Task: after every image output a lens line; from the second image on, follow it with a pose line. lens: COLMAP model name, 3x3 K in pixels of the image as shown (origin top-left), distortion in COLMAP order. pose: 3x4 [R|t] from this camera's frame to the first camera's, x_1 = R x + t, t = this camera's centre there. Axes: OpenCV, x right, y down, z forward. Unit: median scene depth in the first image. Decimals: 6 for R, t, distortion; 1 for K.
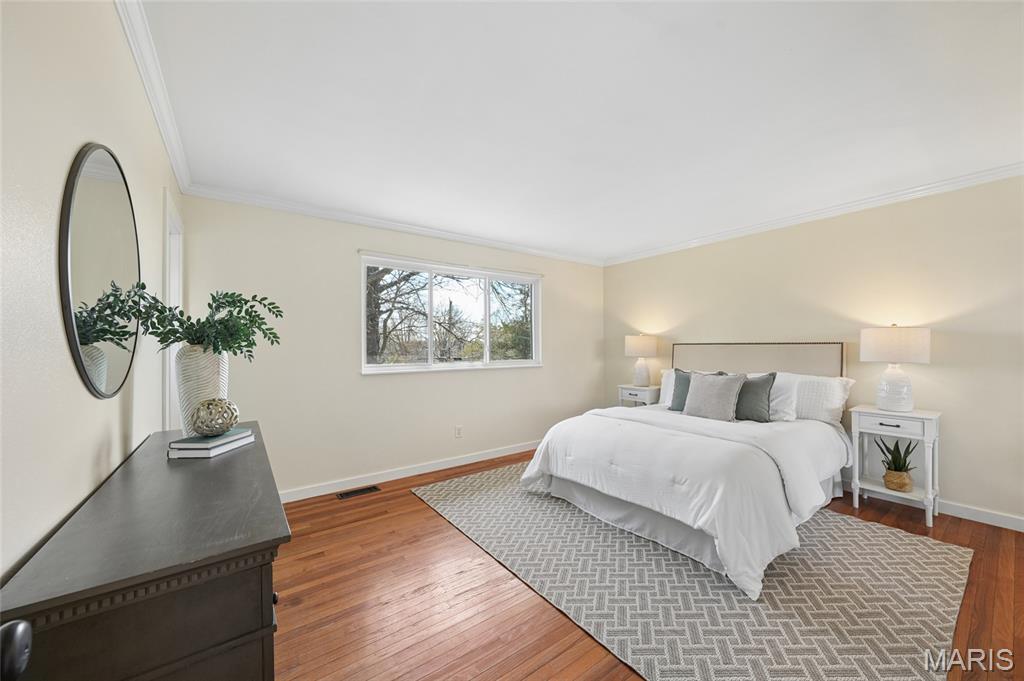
lens RADIAL K [[382.8, 0, 506.0], [0, 382.8, 337.4], [0, 0, 1]] dist [-0.002686, -0.000240]
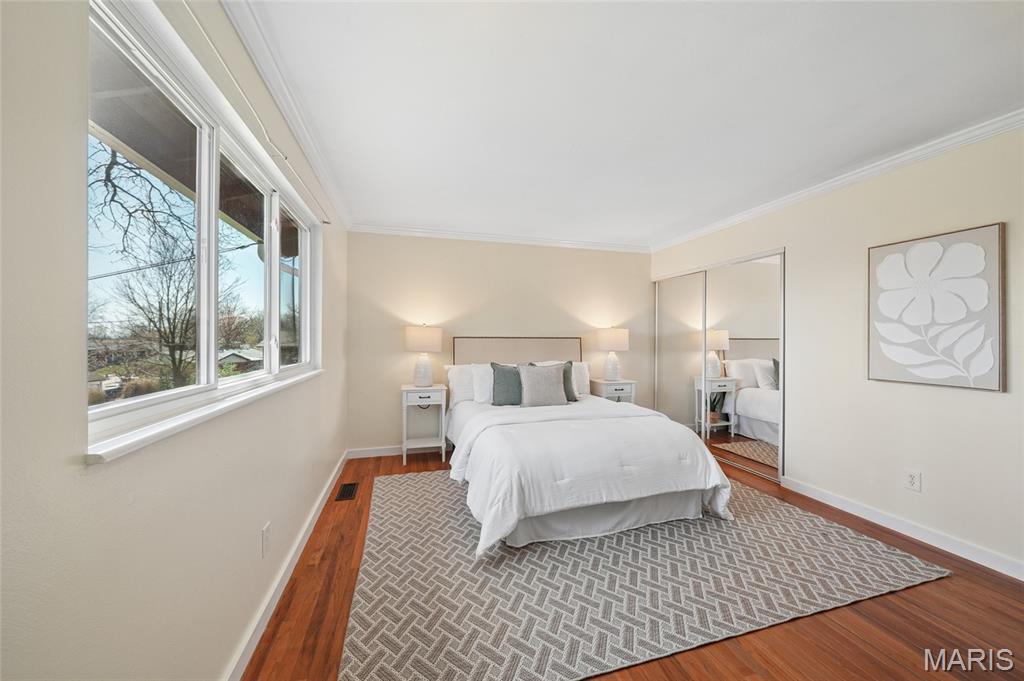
lens RADIAL K [[382.8, 0, 506.0], [0, 382.8, 337.4], [0, 0, 1]] dist [-0.002686, -0.000240]
pose [[0.315939, 0.010180, 0.948725, -0.469150], [-0.027826, 0.999612, -0.001460, 0.017398], [-0.948371, -0.025938, 0.316100, 0.661673]]
